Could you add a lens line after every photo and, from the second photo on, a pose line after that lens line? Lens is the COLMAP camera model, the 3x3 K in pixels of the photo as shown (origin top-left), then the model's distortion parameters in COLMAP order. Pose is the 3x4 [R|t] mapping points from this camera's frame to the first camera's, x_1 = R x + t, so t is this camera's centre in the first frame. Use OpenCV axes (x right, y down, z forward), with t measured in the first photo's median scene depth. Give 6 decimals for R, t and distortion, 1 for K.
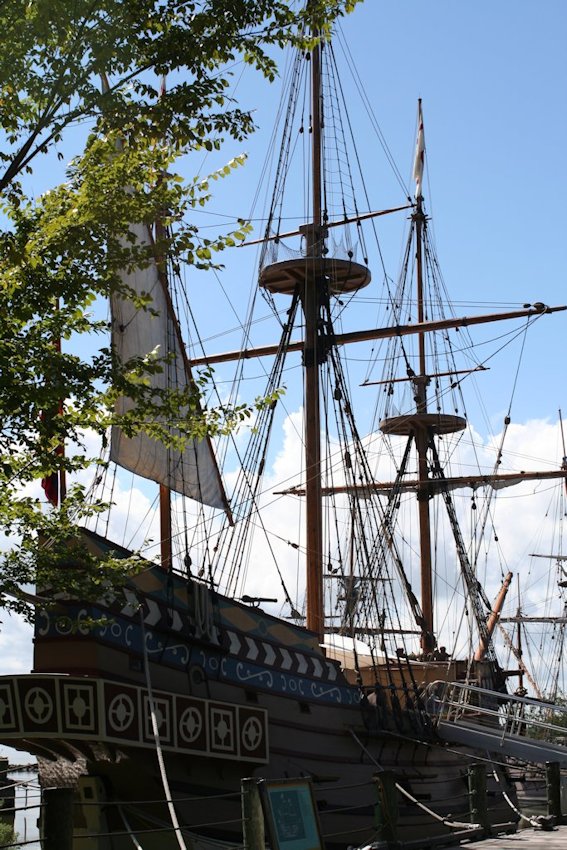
lens RADIAL K [[1379.5, 0, 283.5], [0, 1379.5, 425.0], [0, 0, 1]] dist [-0.127536, 0.052090]
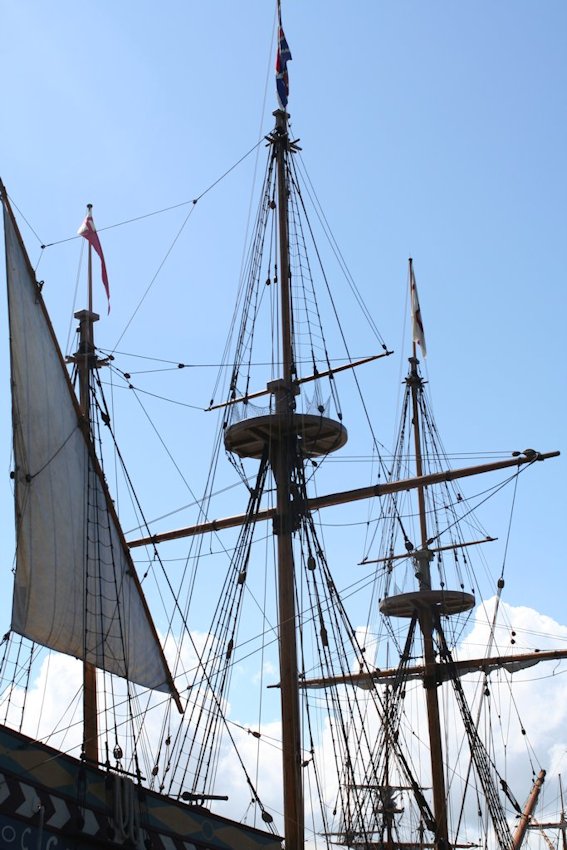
lens RADIAL K [[1378.7, 0, 283.7], [0, 1378.7, 372.1], [0, 0, 1]] dist [-0.137947, 0.218070]
pose [[0.998524, -0.041404, -0.035159, 0.055187], [0.033874, 0.980653, -0.192801, 0.025783], [0.042462, 0.191325, 0.980608, 0.098736]]
